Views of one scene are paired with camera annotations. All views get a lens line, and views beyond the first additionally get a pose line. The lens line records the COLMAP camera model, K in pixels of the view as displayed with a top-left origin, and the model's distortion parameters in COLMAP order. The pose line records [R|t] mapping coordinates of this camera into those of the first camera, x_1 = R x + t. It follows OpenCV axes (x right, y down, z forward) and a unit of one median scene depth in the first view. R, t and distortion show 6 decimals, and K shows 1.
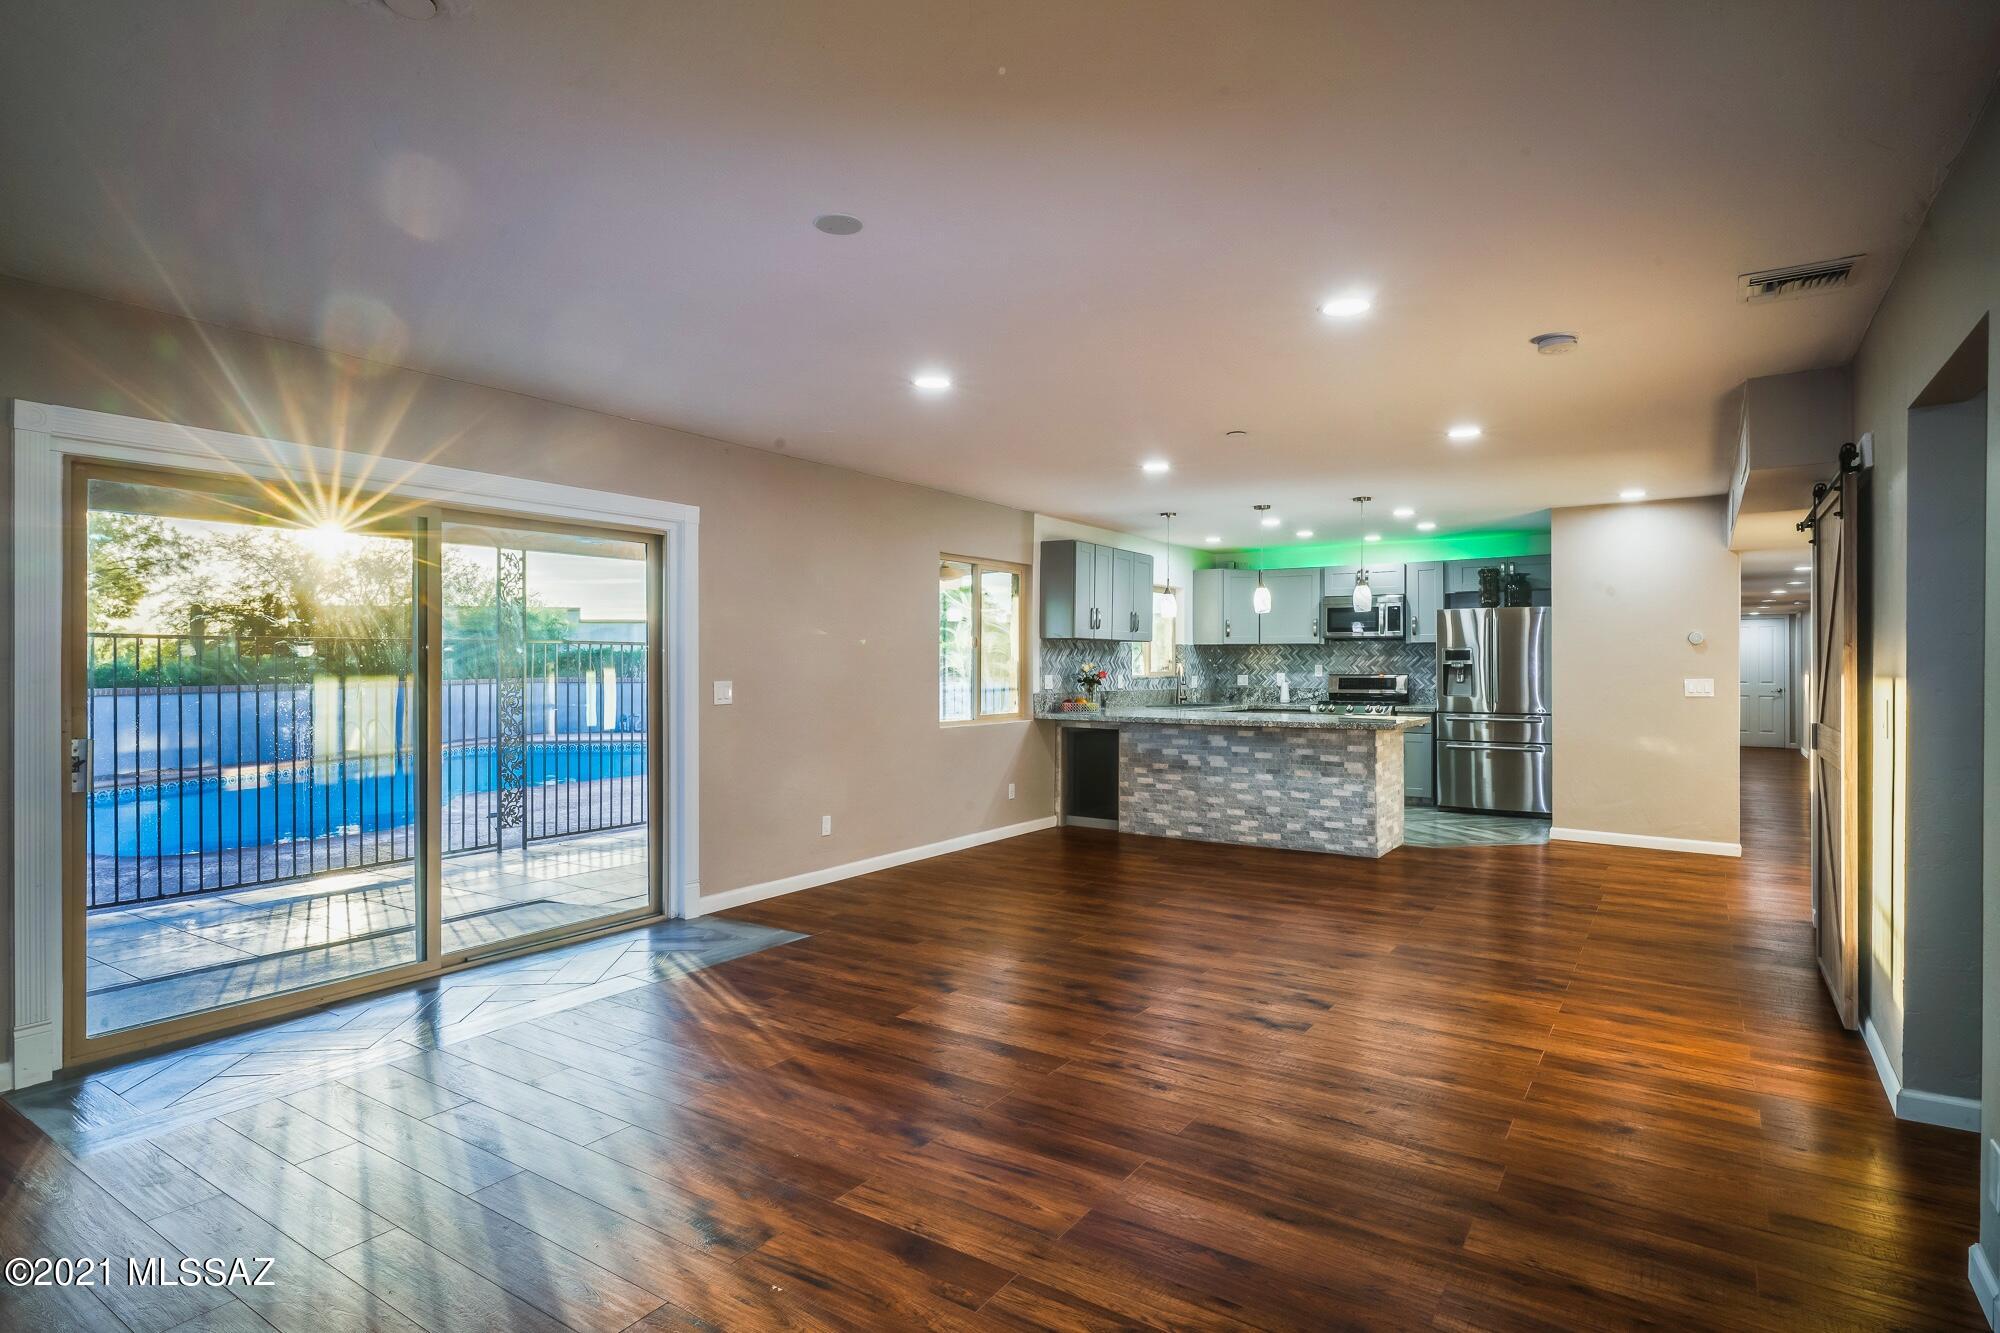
lens RADIAL K [[1108.3, 0, 1006.4], [0, 1108.3, 667.2], [0, 0, 1]] dist [0.003419, 0.000452]
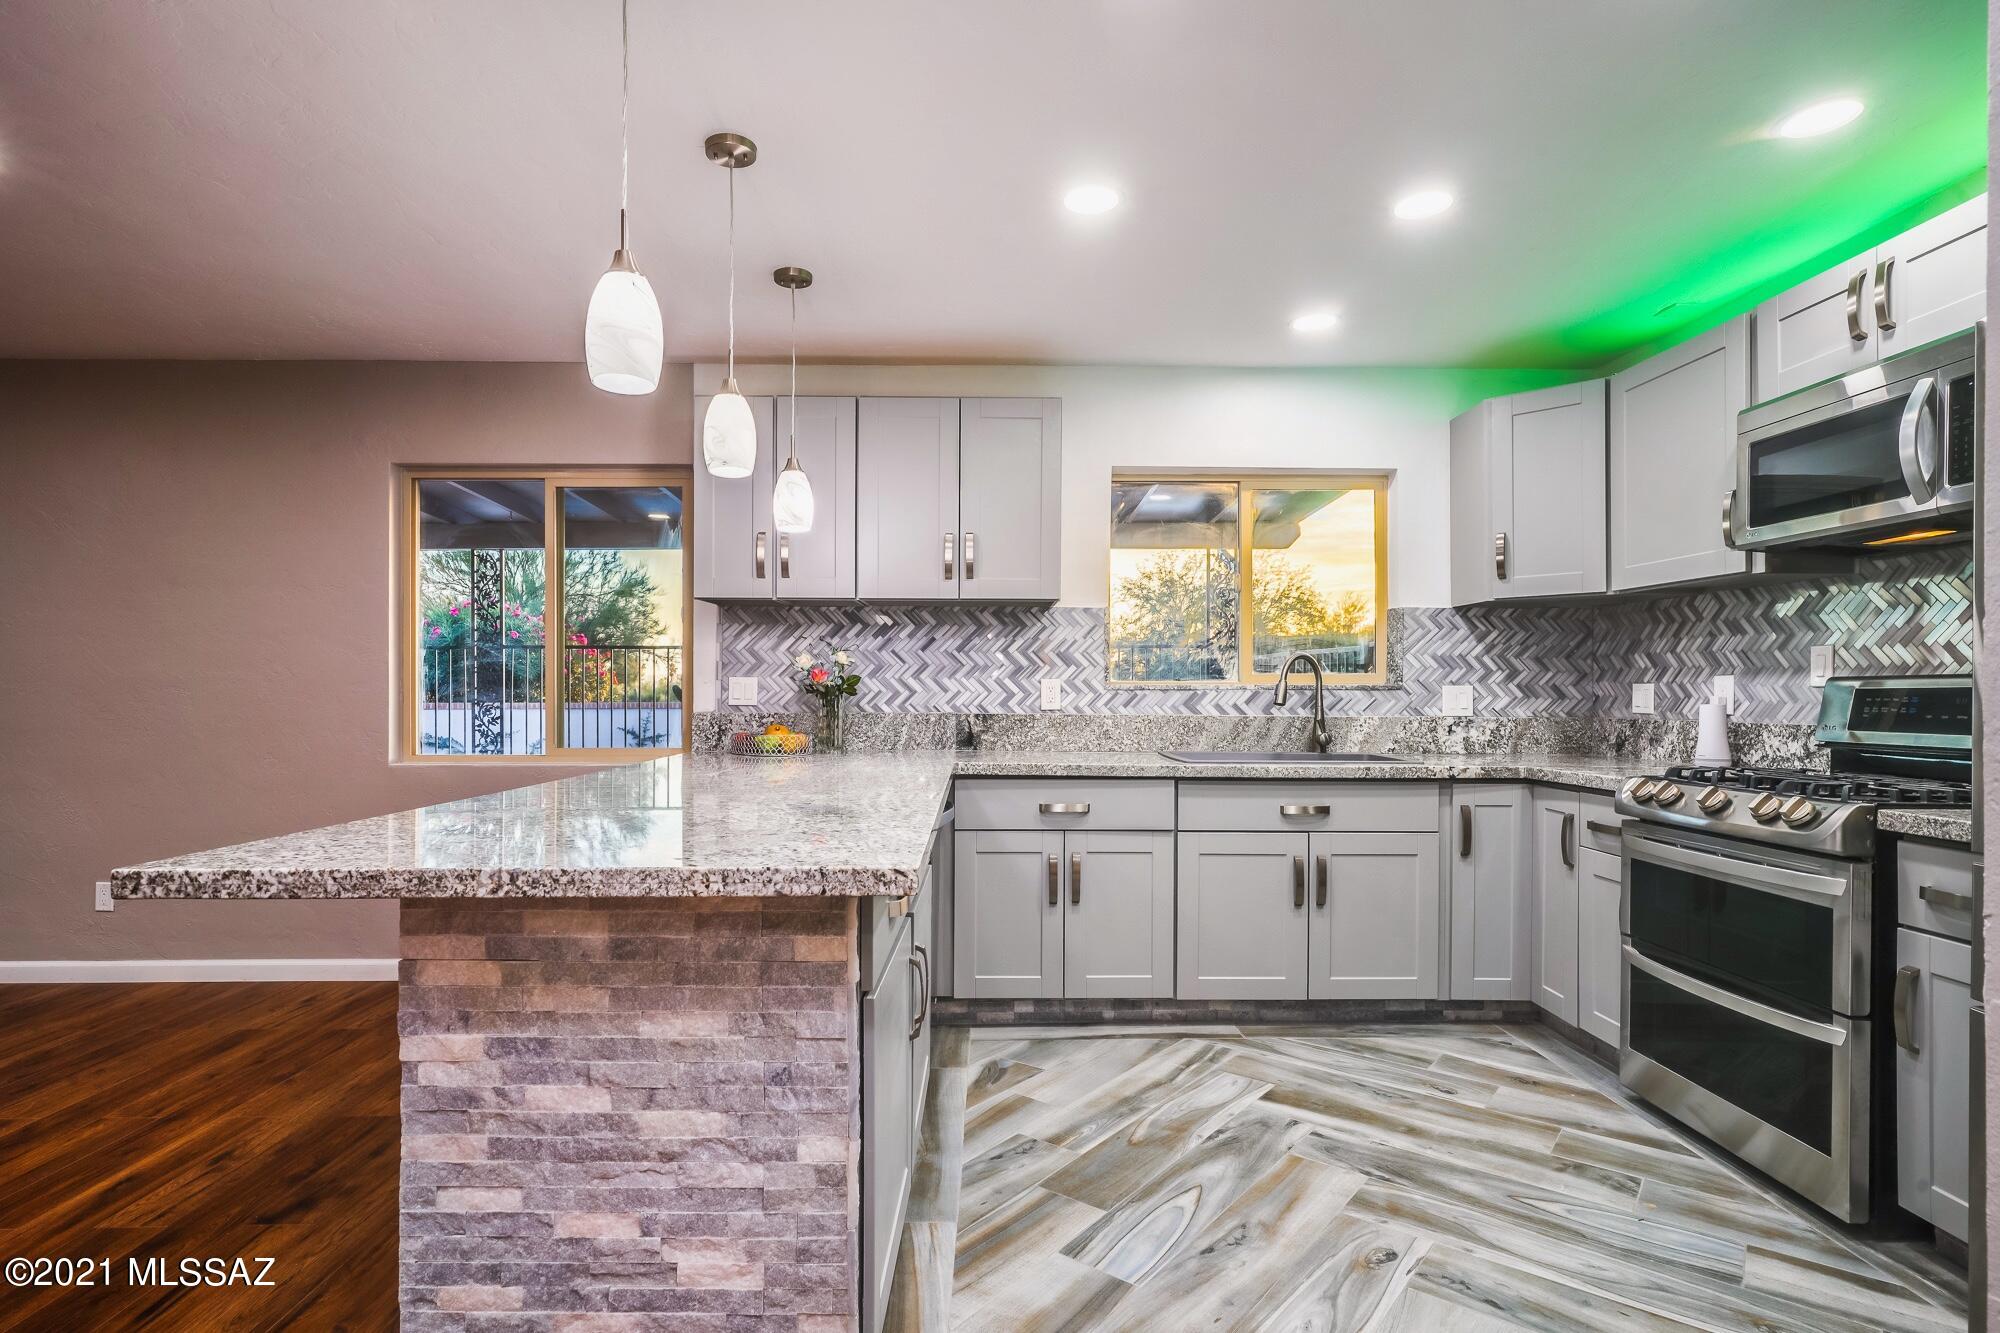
lens RADIAL K [[1014.7, 0, 978.2], [0, 1014.7, 689.8], [0, 0, 1]] dist [-0.011110, 0.006463]
pose [[0.544753, -0.000696, -0.838596, 0.472786], [-0.003399, 0.999990, -0.003038, 0.013628], [0.838590, 0.004506, 0.544745, 0.817790]]
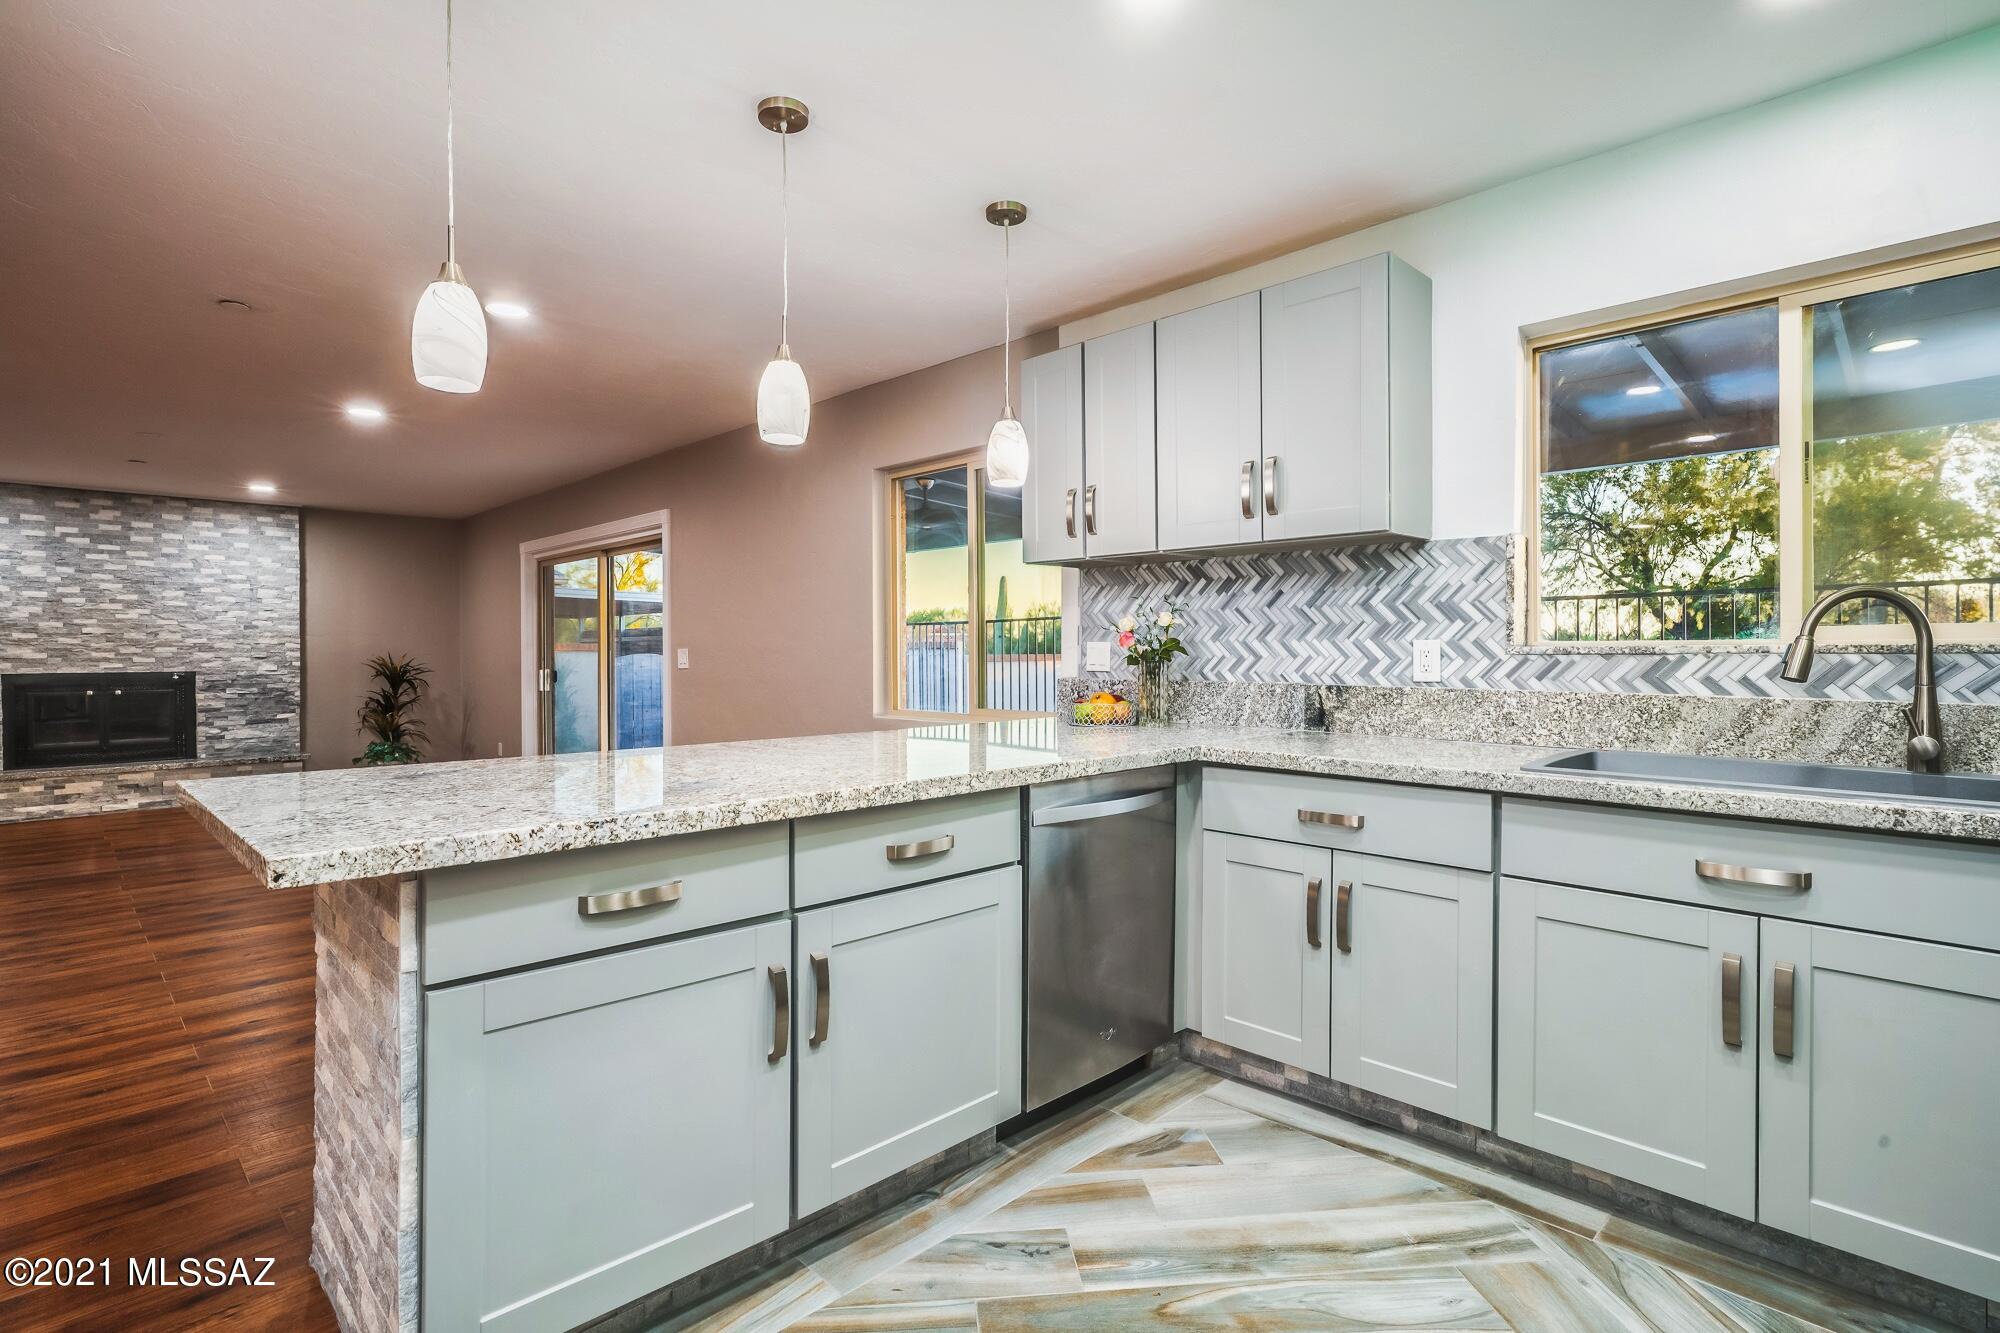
lens RADIAL K [[963.8, 0, 991.2], [0, 963.8, 657.1], [0, 0, 1]] dist [-0.005578, 0.002964]
pose [[-0.219809, 0.004984, -0.975530, 0.447284], [0.000536, 0.999987, 0.004989, 0.011423], [0.975543, 0.000574, -0.219809, 1.021643]]
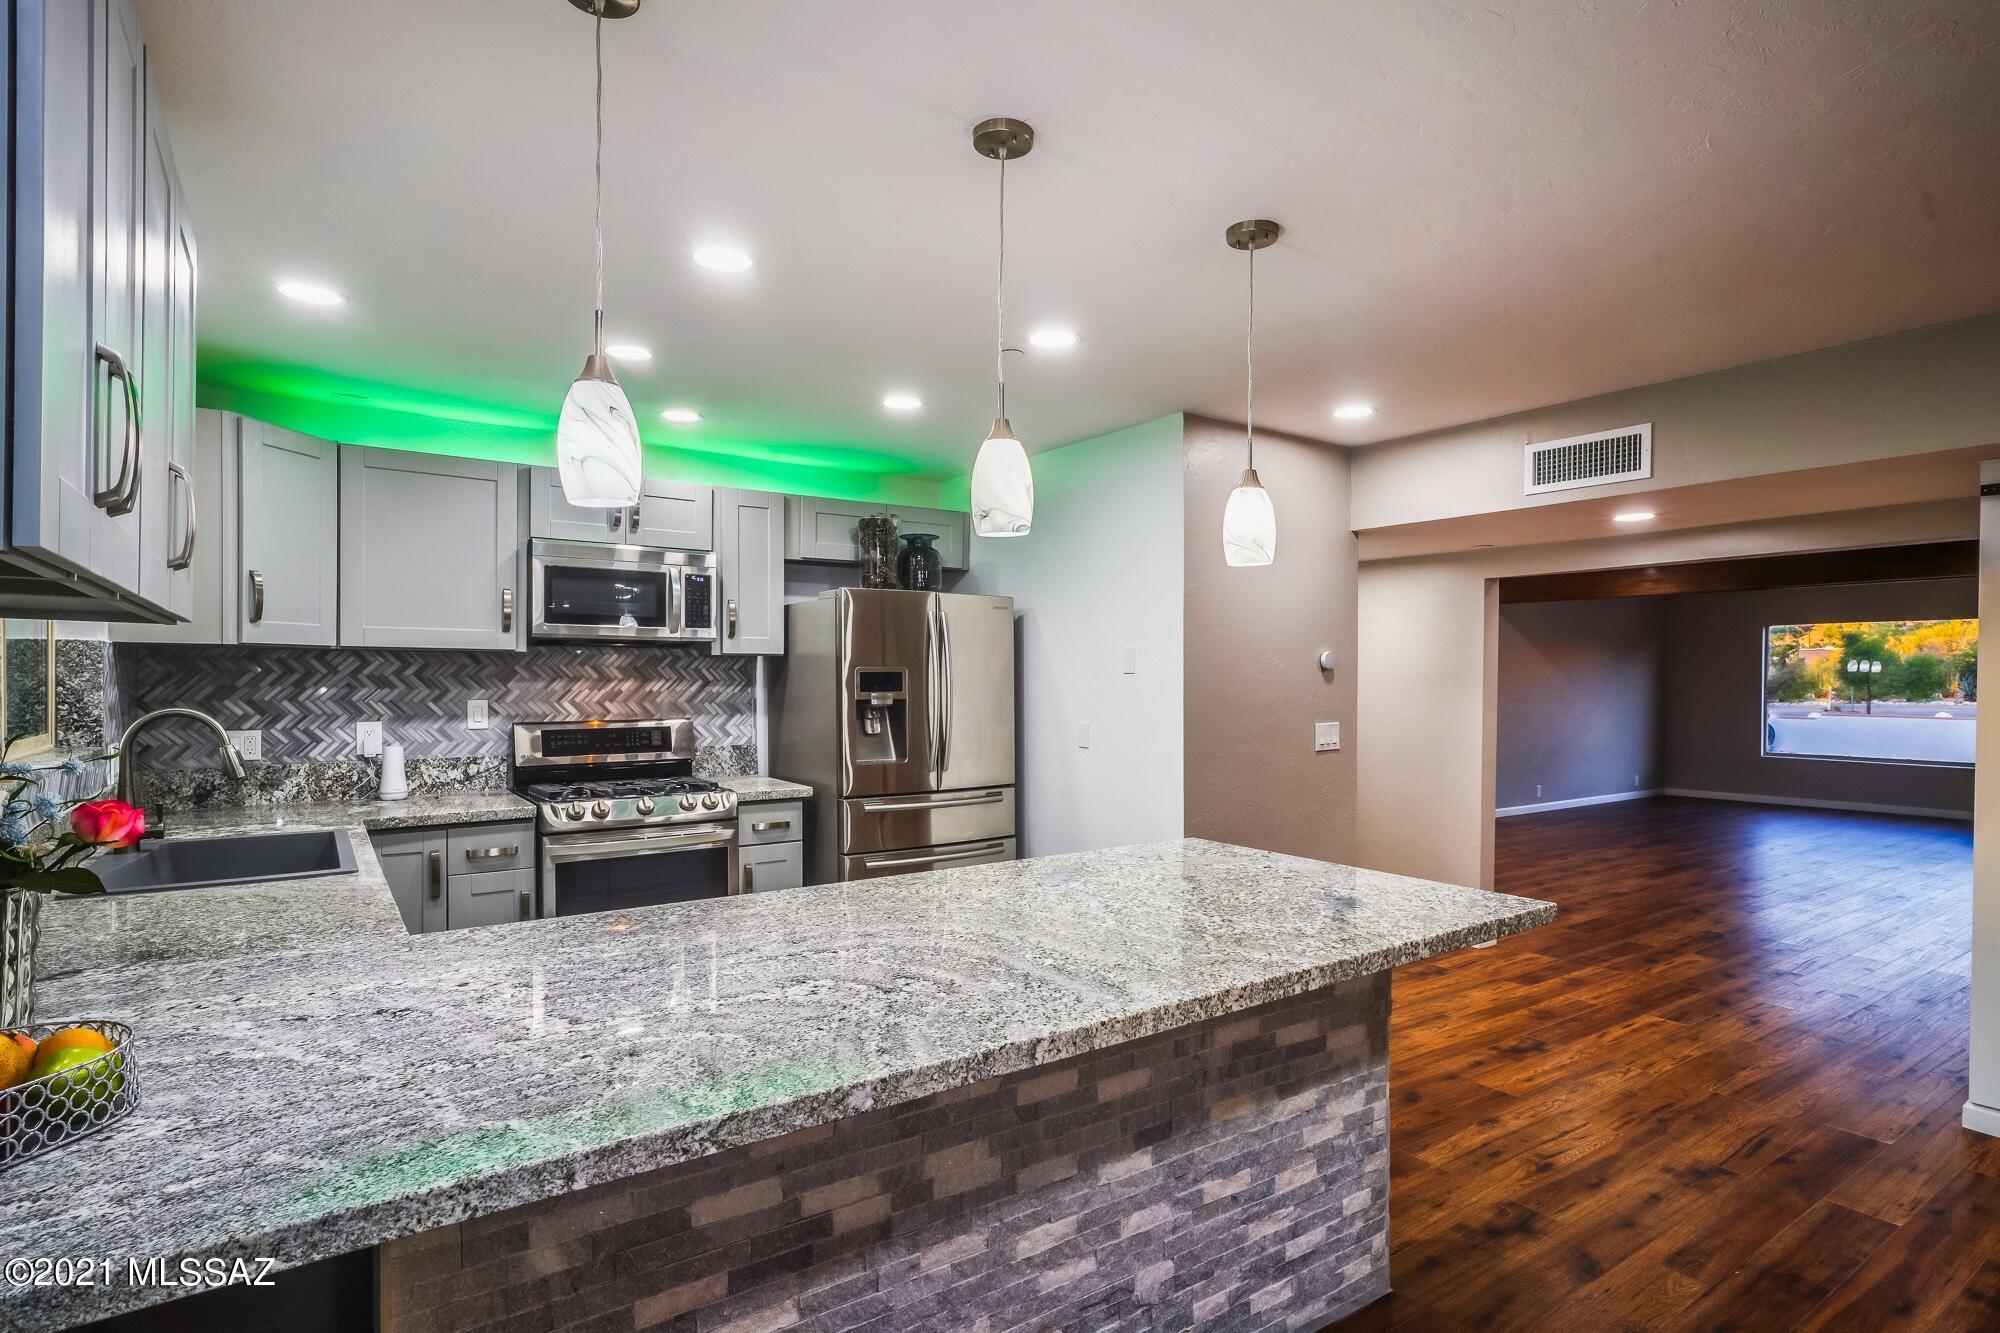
lens RADIAL K [[1014.7, 0, 997.9], [0, 1014.7, 690.9], [0, 0, 1]] dist [-0.011110, 0.006463]
pose [[0.377025, -0.012053, 0.926125, 0.002771], [-0.001564, 0.999906, 0.013650, -0.013712], [-0.926202, -0.006594, 0.376970, 0.828557]]
